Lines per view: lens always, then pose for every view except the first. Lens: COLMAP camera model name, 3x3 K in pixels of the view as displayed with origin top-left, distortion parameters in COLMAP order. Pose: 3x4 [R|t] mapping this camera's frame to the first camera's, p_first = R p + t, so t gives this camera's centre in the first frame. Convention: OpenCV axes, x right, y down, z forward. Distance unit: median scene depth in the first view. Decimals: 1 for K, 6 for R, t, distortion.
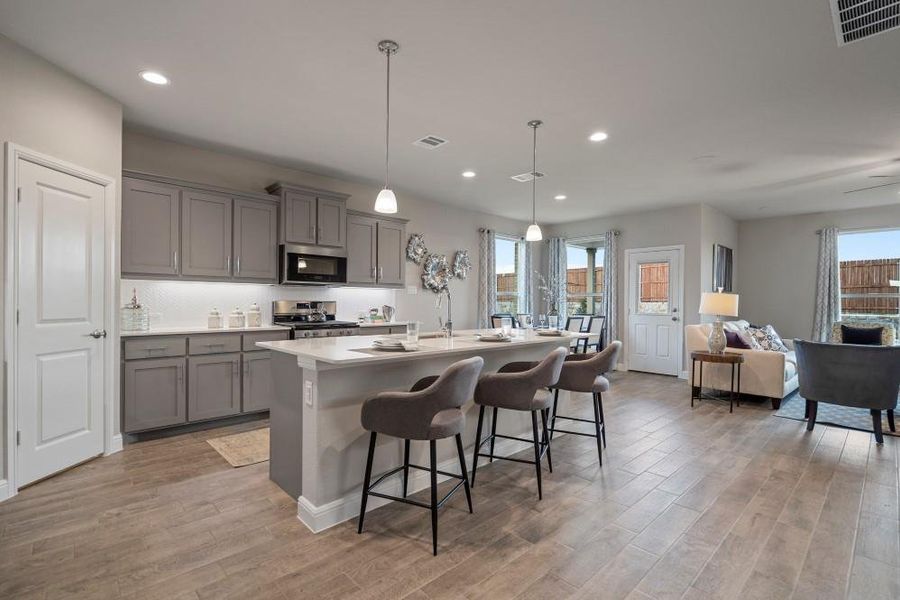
lens RADIAL K [[415.9, 0, 451.7], [0, 415.9, 303.8], [0, 0, 1]] dist [-0.001508, -0.000103]
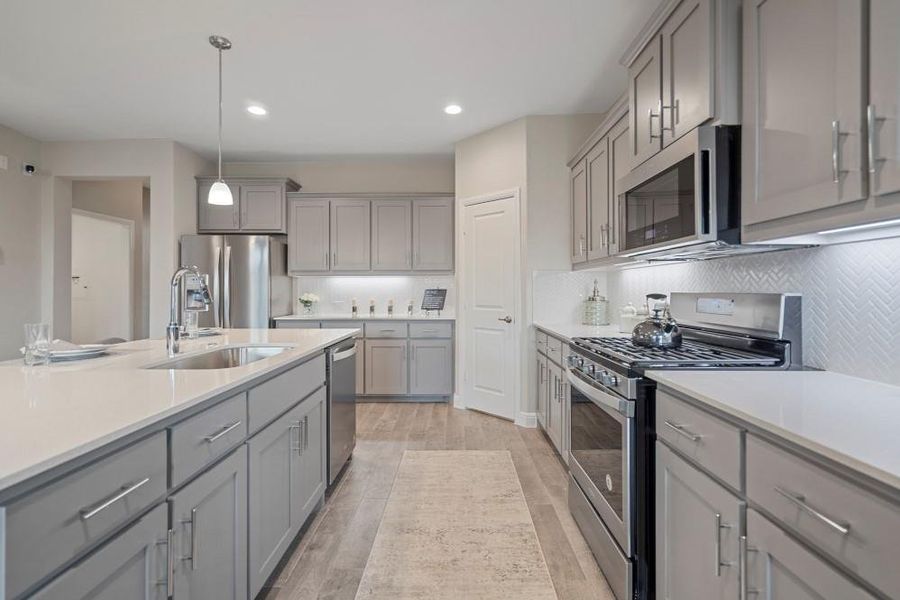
lens RADIAL K [[412.9, 0, 455.8], [0, 412.9, 290.0], [0, 0, 1]] dist [-0.004089, -0.000034]
pose [[-0.684419, -0.008496, -0.729040, 0.101091], [-0.009448, 0.999951, -0.002783, -0.007030], [0.729028, 0.004983, -0.684466, 1.186726]]
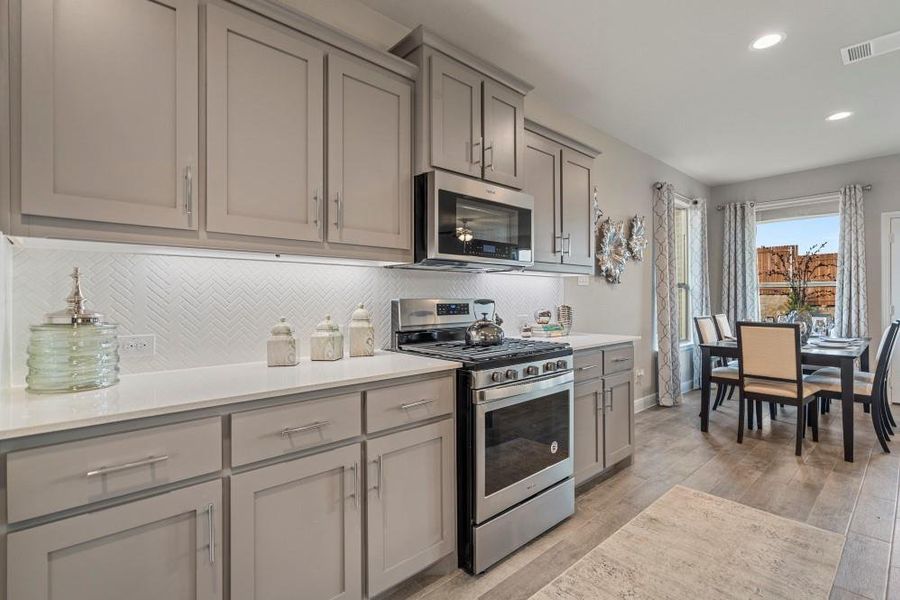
lens RADIAL K [[417.3, 0, 450.1], [0, 417.3, 296.7], [0, 0, 1]] dist [0.000363, 0.000332]
pose [[0.999575, -0.009252, -0.027642, -0.368671], [0.009078, 0.999938, -0.006440, -0.006972], [0.027699, 0.006186, 0.999597, 0.553489]]
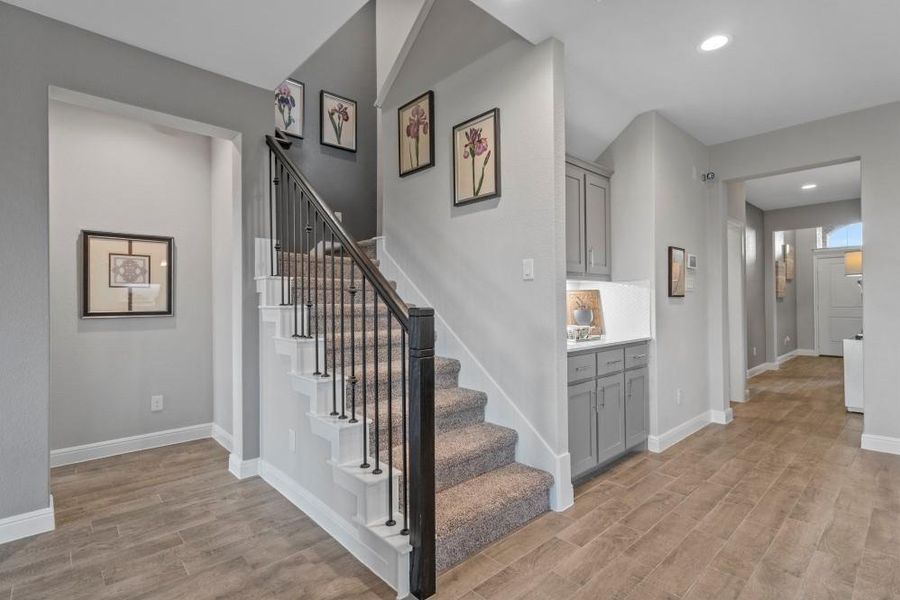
lens RADIAL K [[434.6, 0, 452.2], [0, 434.6, 295.8], [0, 0, 1]] dist [0.001675, 0.000701]
pose [[-0.999974, -0.000729, 0.007175, 0.627842], [-0.000799, 0.999952, -0.009723, 0.000878], [-0.007167, -0.009728, -0.999927, 0.830973]]
